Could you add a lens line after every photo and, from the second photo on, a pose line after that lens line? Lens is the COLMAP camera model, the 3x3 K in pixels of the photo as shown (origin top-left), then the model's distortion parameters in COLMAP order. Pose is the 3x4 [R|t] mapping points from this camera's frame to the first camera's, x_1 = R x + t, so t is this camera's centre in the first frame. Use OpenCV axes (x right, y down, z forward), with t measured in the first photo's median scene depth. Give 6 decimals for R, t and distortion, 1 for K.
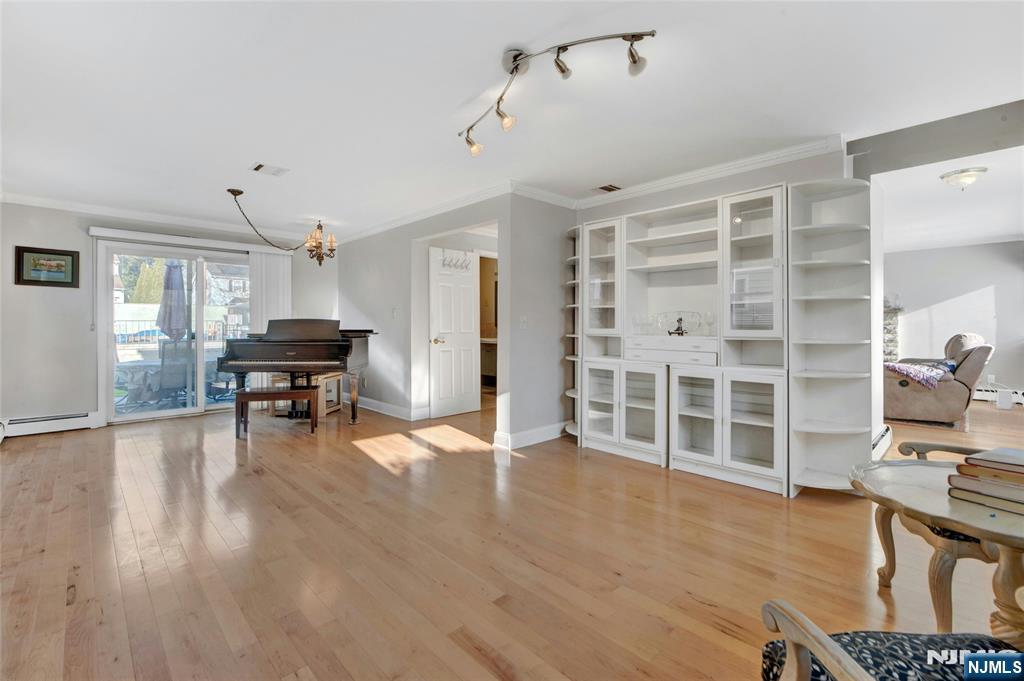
lens RADIAL K [[445.1, 0, 514.1], [0, 445.1, 328.5], [0, 0, 1]] dist [-0.000701, -0.000066]
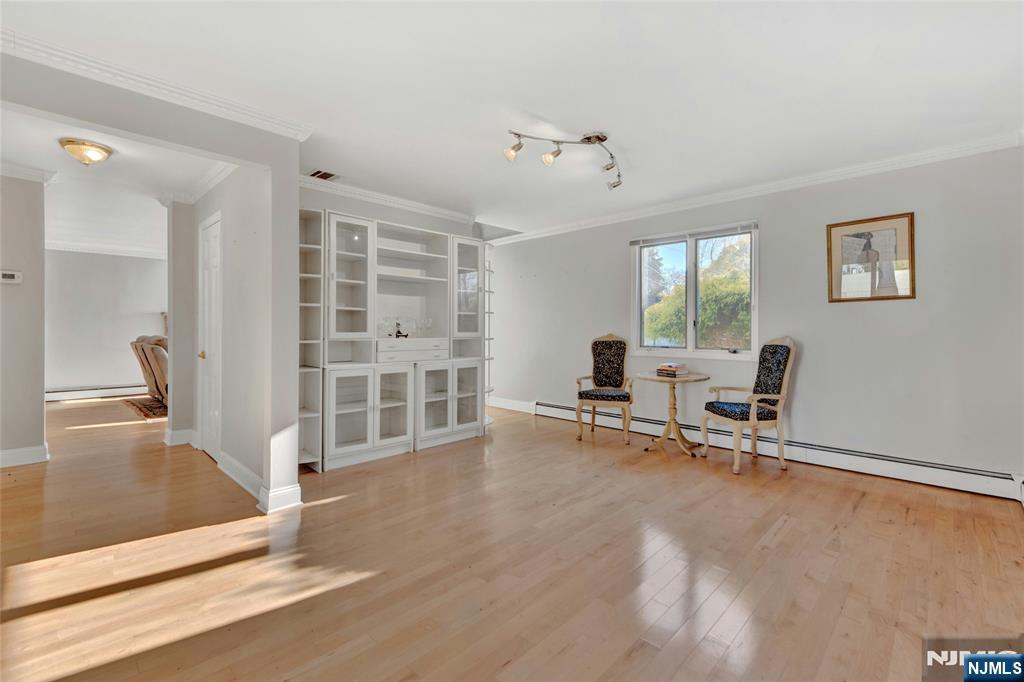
lens RADIAL K [[445.1, 0, 514.1], [0, 445.1, 329.0], [0, 0, 1]] dist [-0.000701, -0.000066]
pose [[-0.020982, -0.006910, 0.999756, -0.799794], [-0.005650, 0.999961, 0.006793, -0.017357], [-0.999764, -0.005506, -0.021020, 0.735503]]
